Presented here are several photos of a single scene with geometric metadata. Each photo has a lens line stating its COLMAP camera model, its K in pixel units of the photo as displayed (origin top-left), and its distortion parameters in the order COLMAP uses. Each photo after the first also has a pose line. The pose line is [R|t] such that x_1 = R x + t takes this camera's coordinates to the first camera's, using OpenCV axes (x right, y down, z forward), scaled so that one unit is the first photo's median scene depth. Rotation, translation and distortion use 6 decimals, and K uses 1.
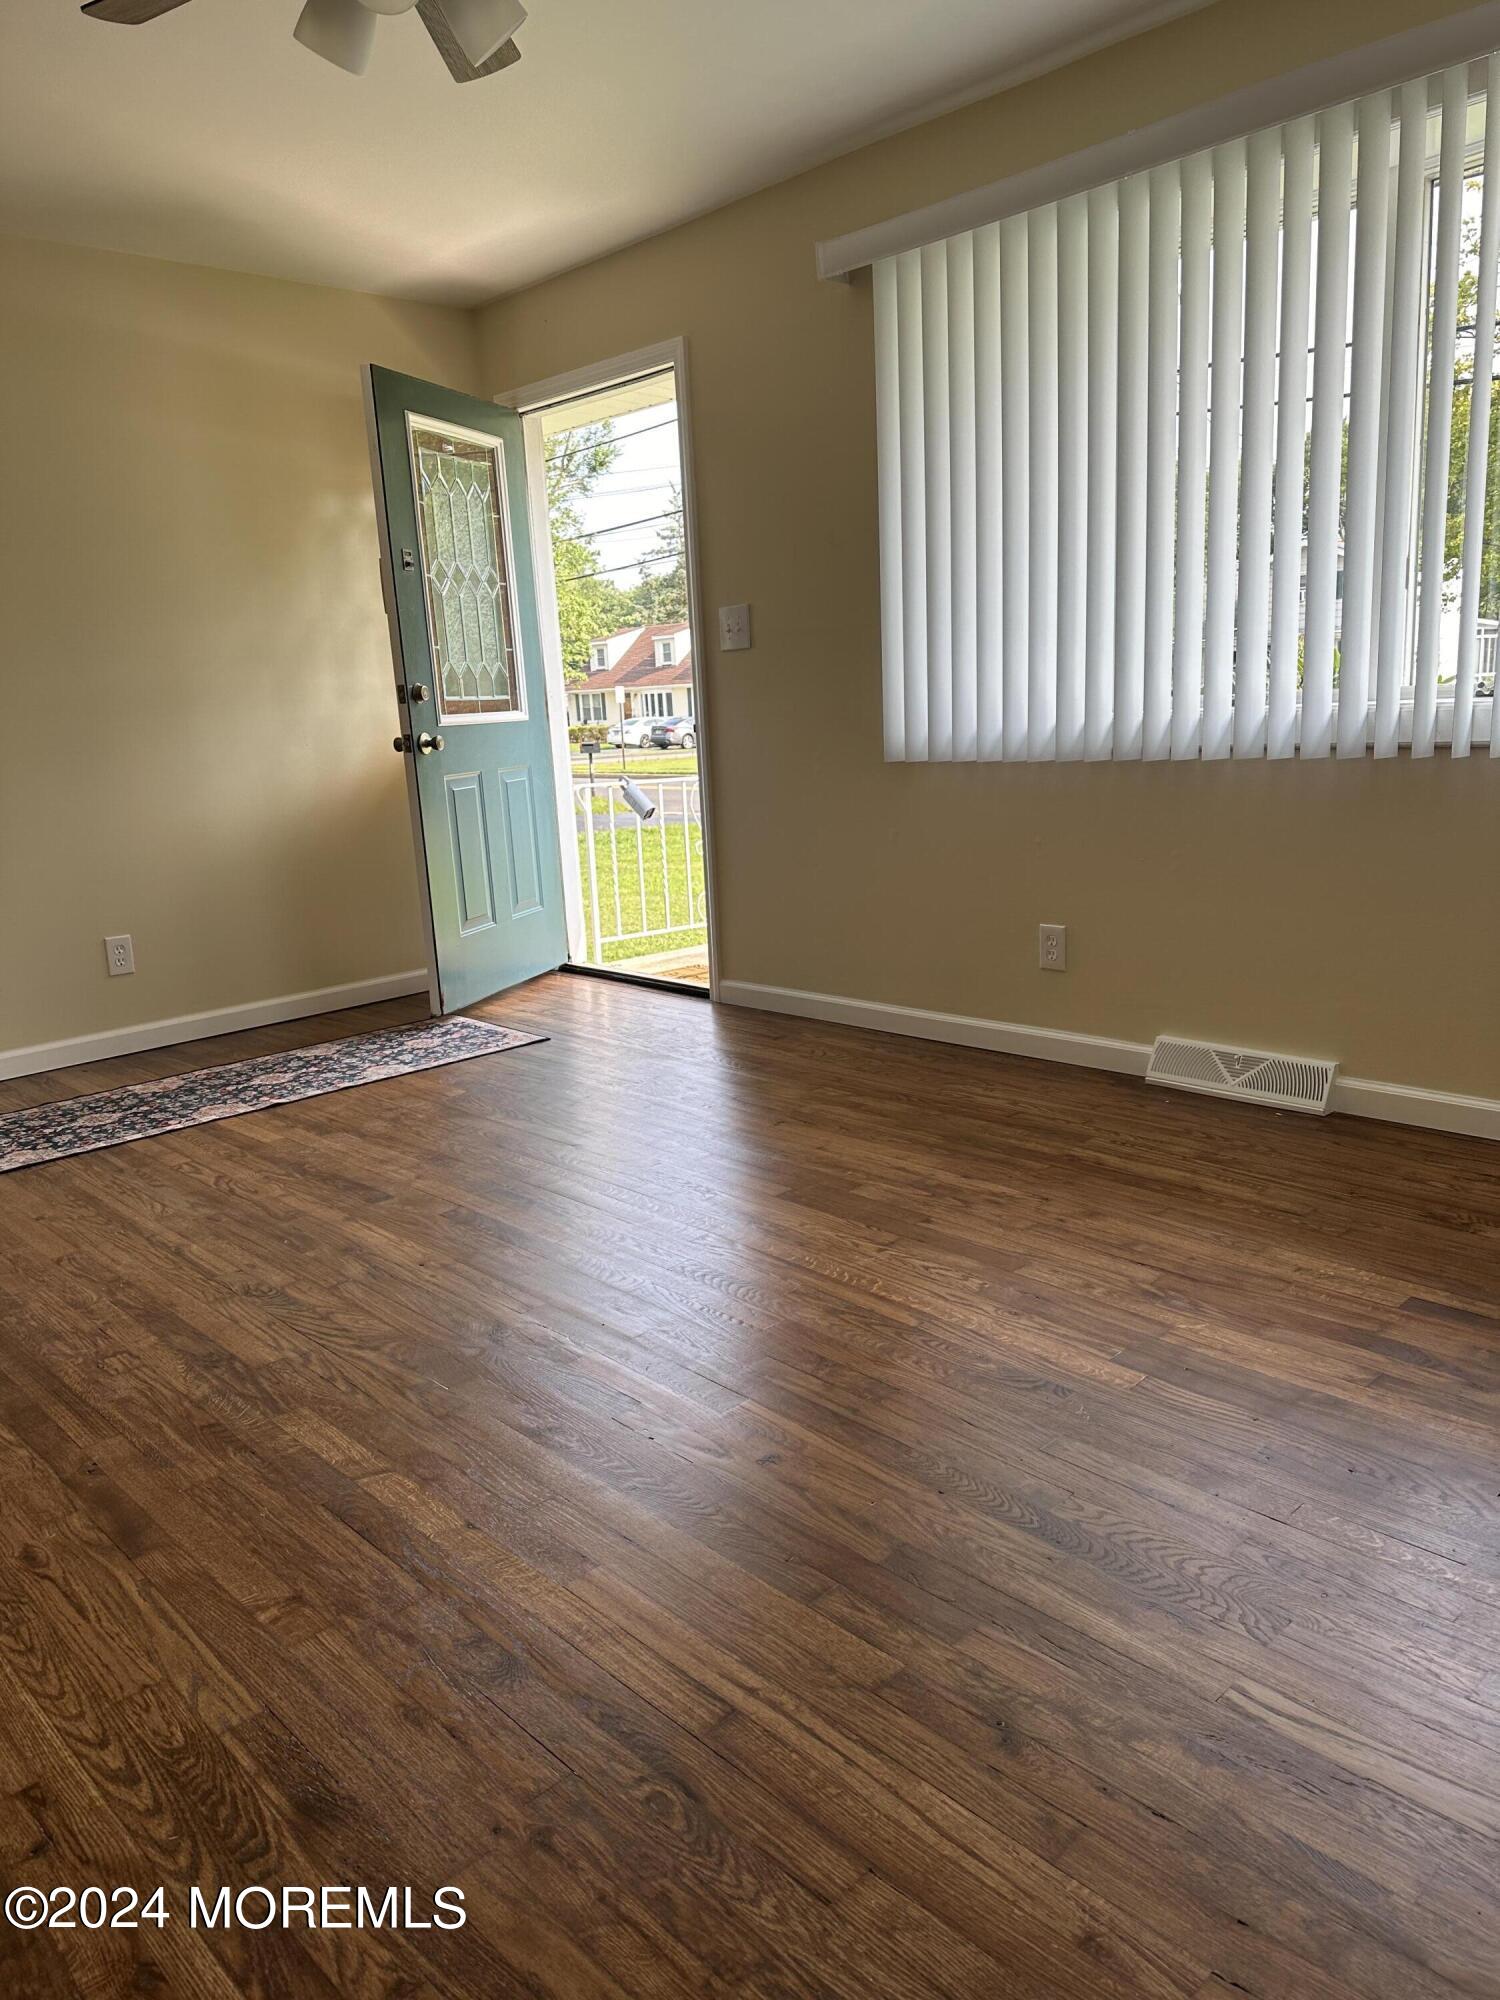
lens RADIAL K [[1406.3, 0, 760.8], [0, 1406.3, 999.1], [0, 0, 1]] dist [0.052162, -0.066258]
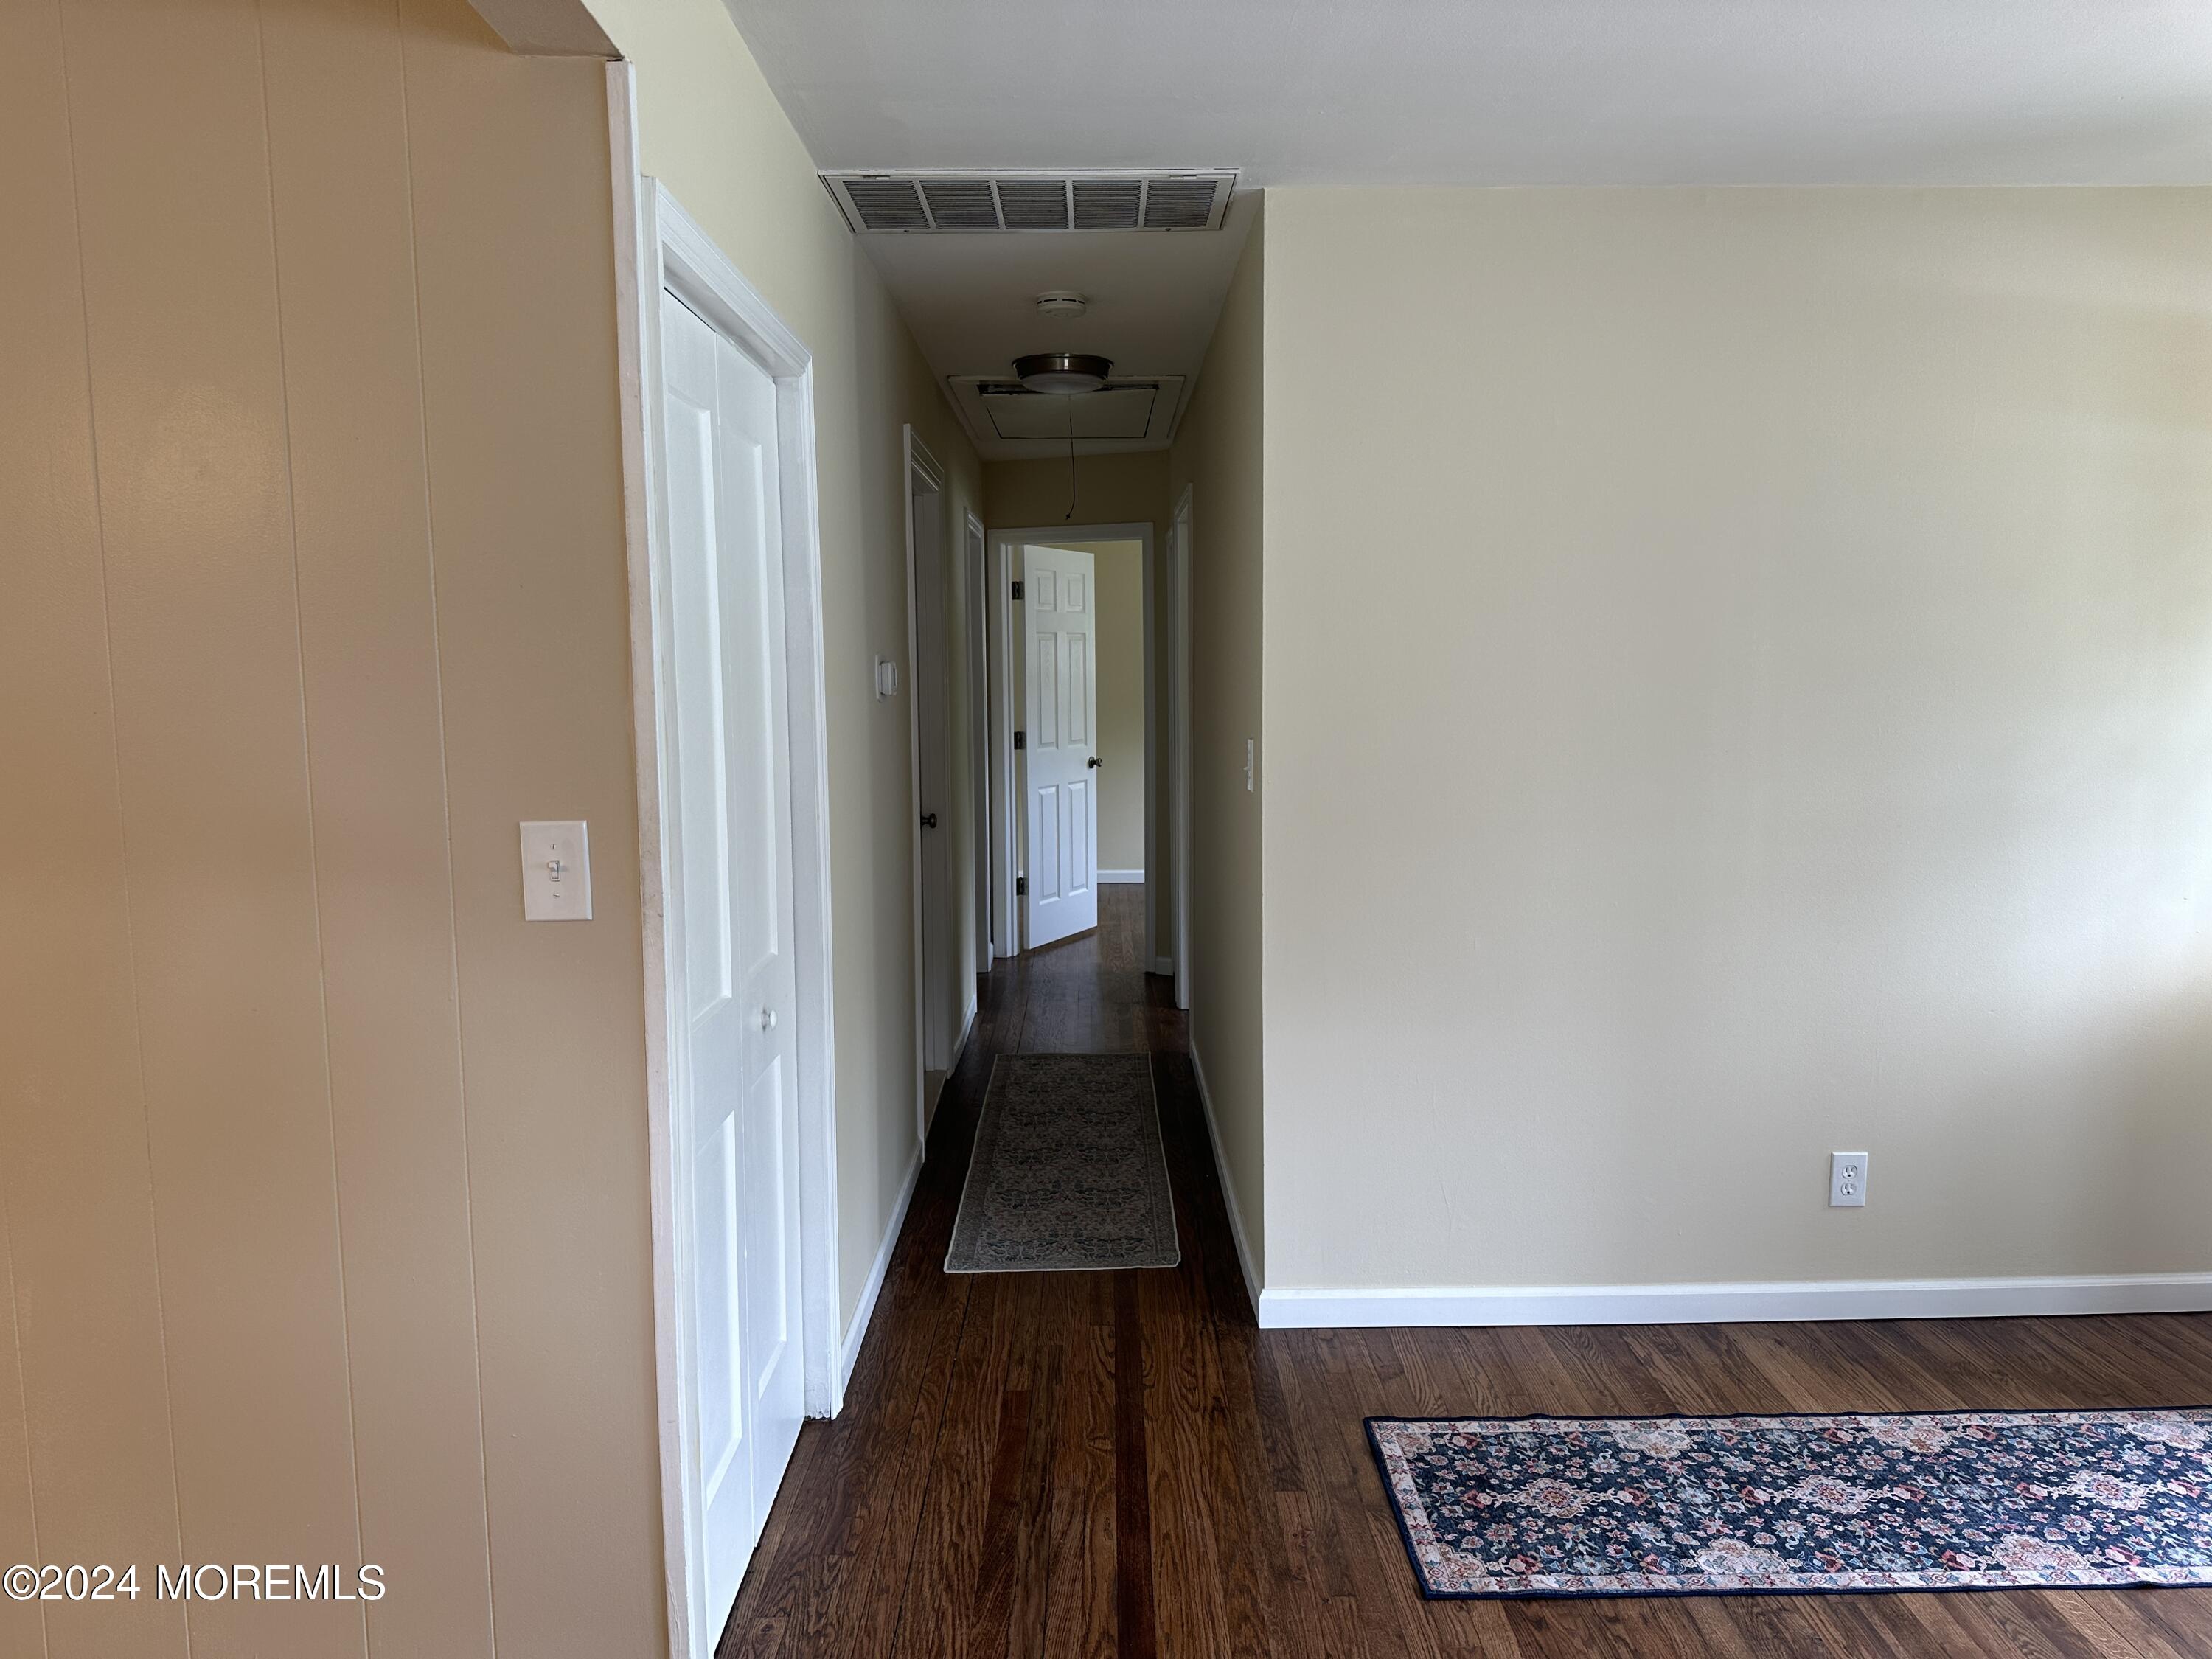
lens RADIAL K [[1555.4, 0, 1117.9], [0, 1555.4, 818.3], [0, 0, 1]] dist [0.052162, -0.066258]
pose [[0.731378, 0.114781, -0.672244, -0.279003], [-0.173128, 0.984692, -0.020228, -0.163798], [0.659631, 0.131178, 0.740054, 0.221984]]
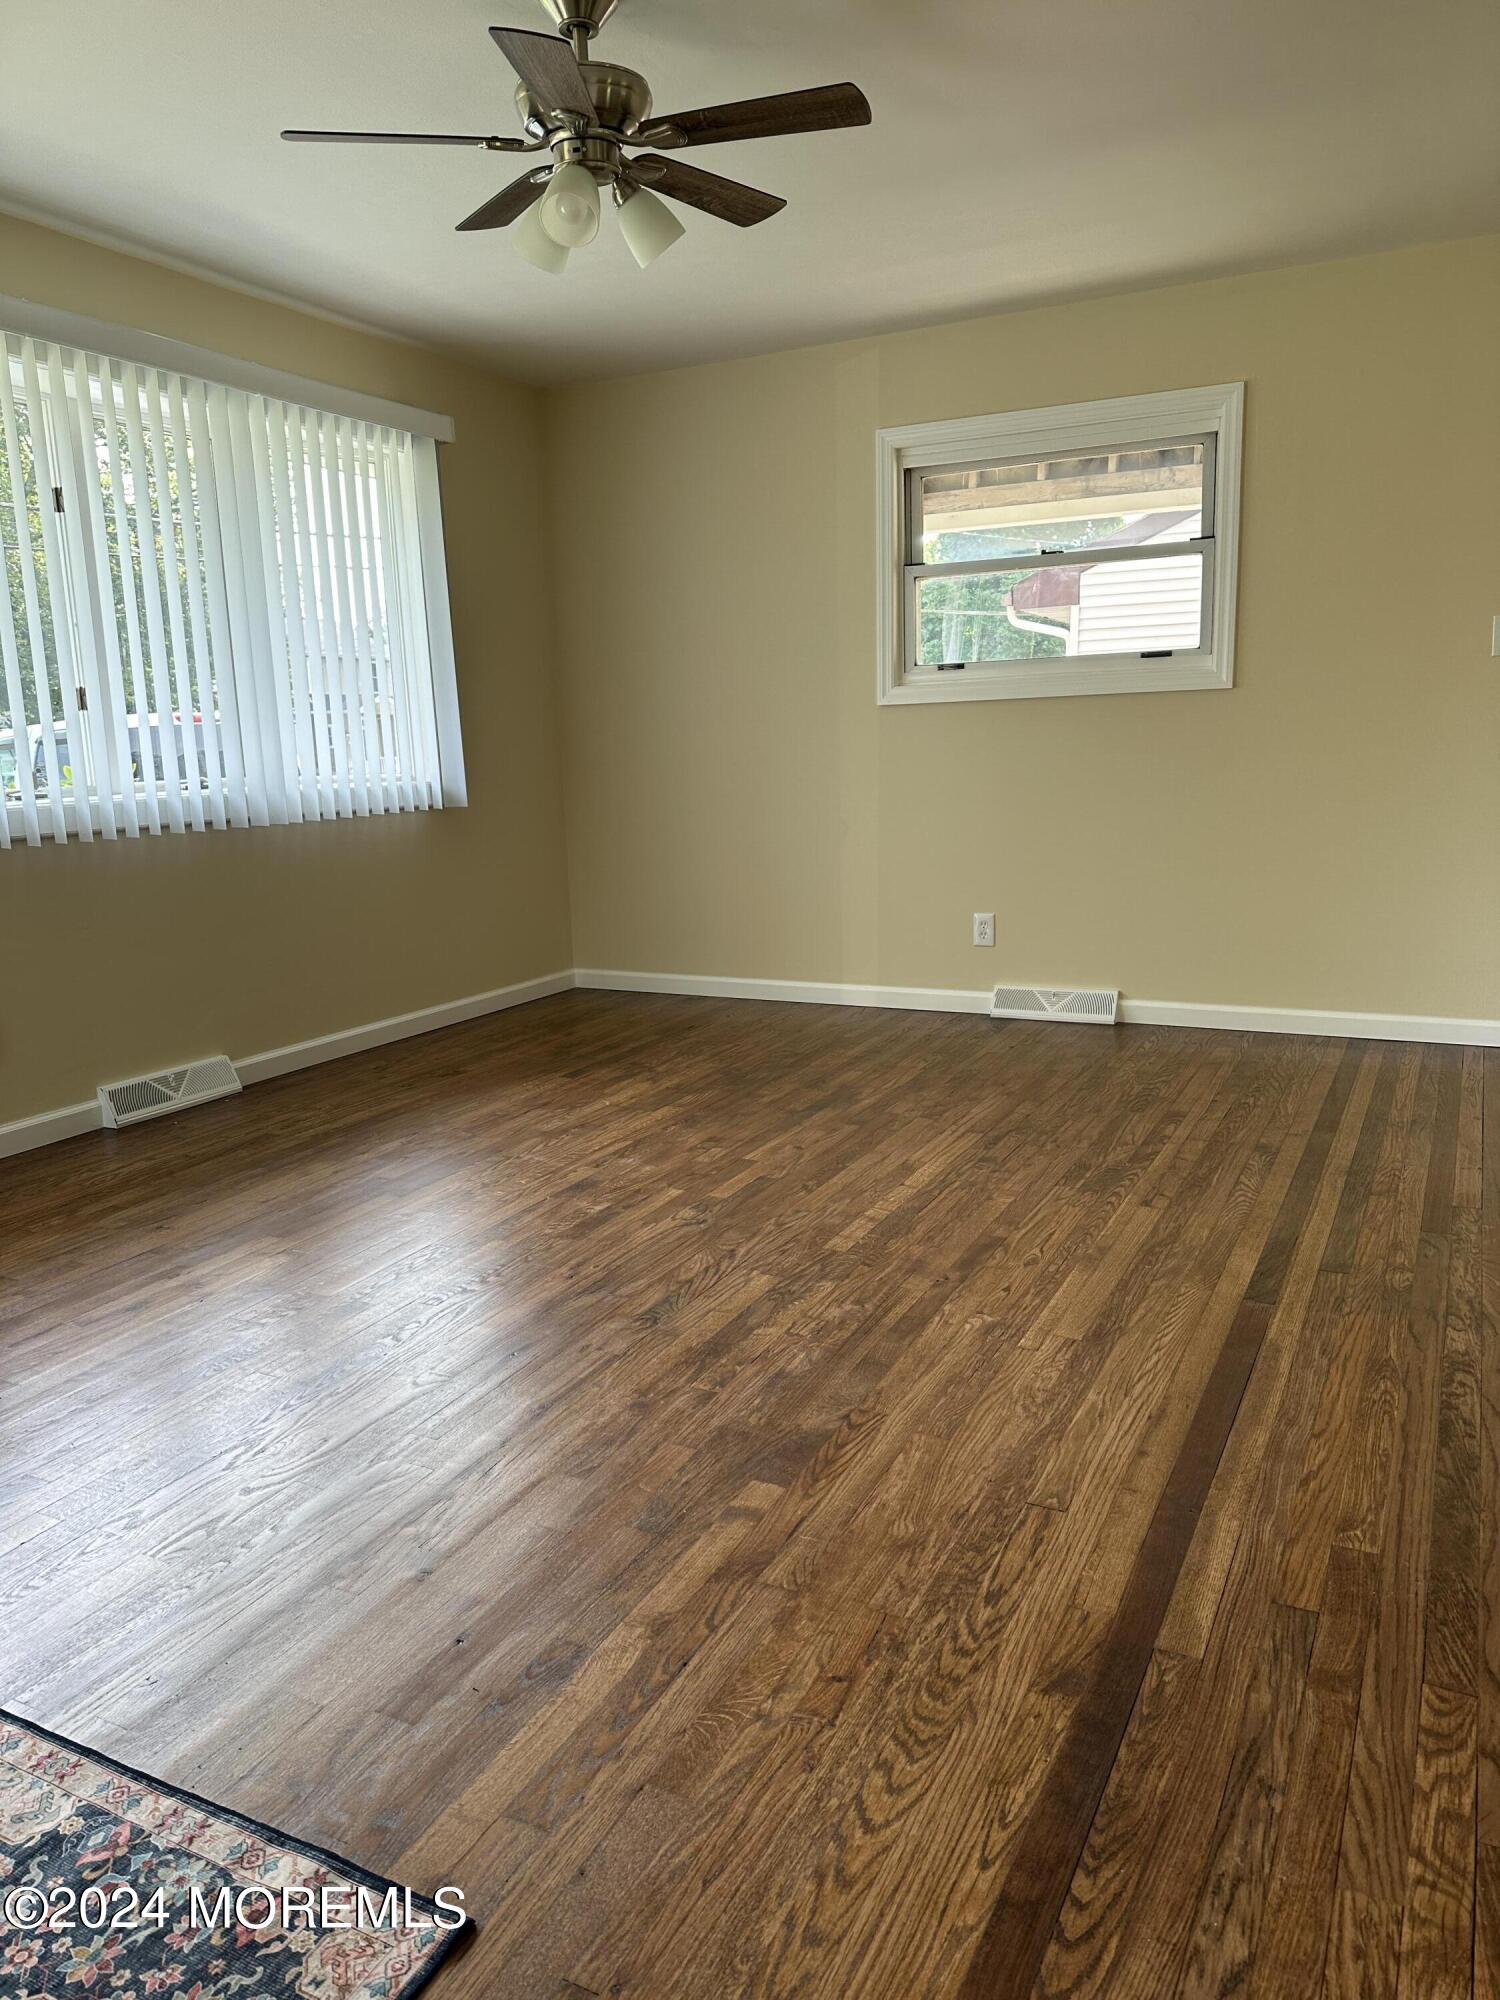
lens RADIAL K [[1406.3, 0, 759.7], [0, 1406.3, 1004.0], [0, 0, 1]] dist [0.052162, -0.066258]
pose [[-0.332653, -0.119885, 0.935398, -0.955915], [0.241956, 0.947835, 0.207525, -0.147465], [-0.911482, 0.295359, -0.286293, 0.844066]]
